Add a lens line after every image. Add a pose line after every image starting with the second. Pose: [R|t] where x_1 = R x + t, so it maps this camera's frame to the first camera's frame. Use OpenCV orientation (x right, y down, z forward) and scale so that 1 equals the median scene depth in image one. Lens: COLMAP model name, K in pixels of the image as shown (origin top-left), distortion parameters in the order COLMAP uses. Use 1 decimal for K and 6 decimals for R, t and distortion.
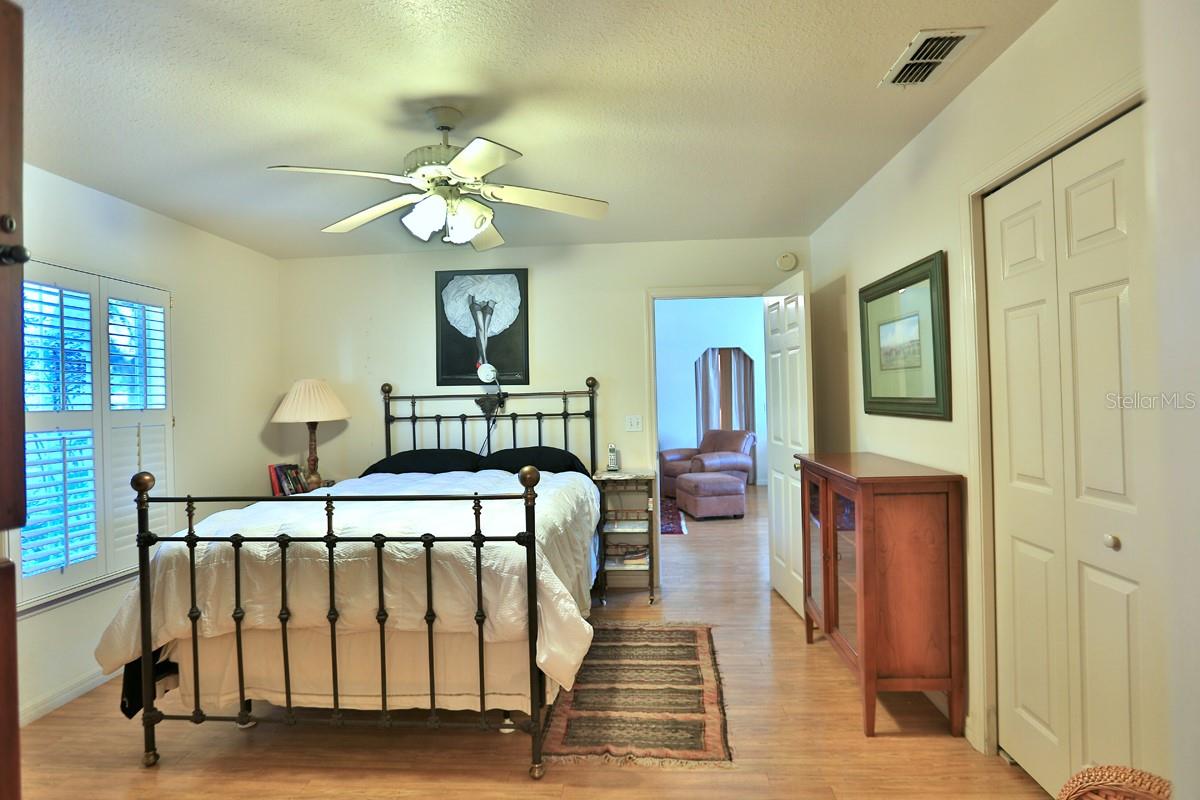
lens RADIAL K [[593.8, 0, 599.6], [0, 593.8, 398.7], [0, 0, 1]] dist [-0.036631, 0.010521]
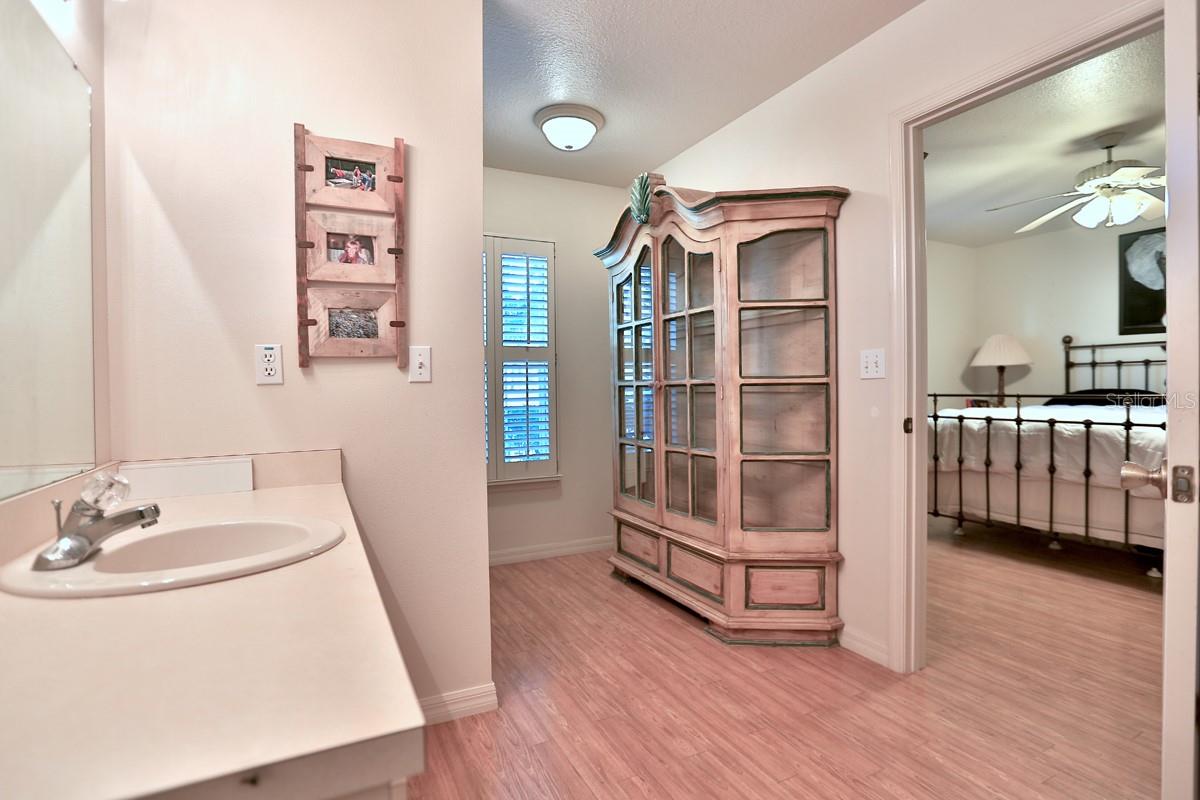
lens RADIAL K [[593.8, 0, 596.4], [0, 593.8, 395.5], [0, 0, 1]] dist [-0.036631, 0.010521]
pose [[0.505308, 0.027632, -0.862497, 0.366769], [0.003637, 0.999410, 0.034149, 0.102660], [0.862931, -0.020393, 0.504909, -0.873249]]
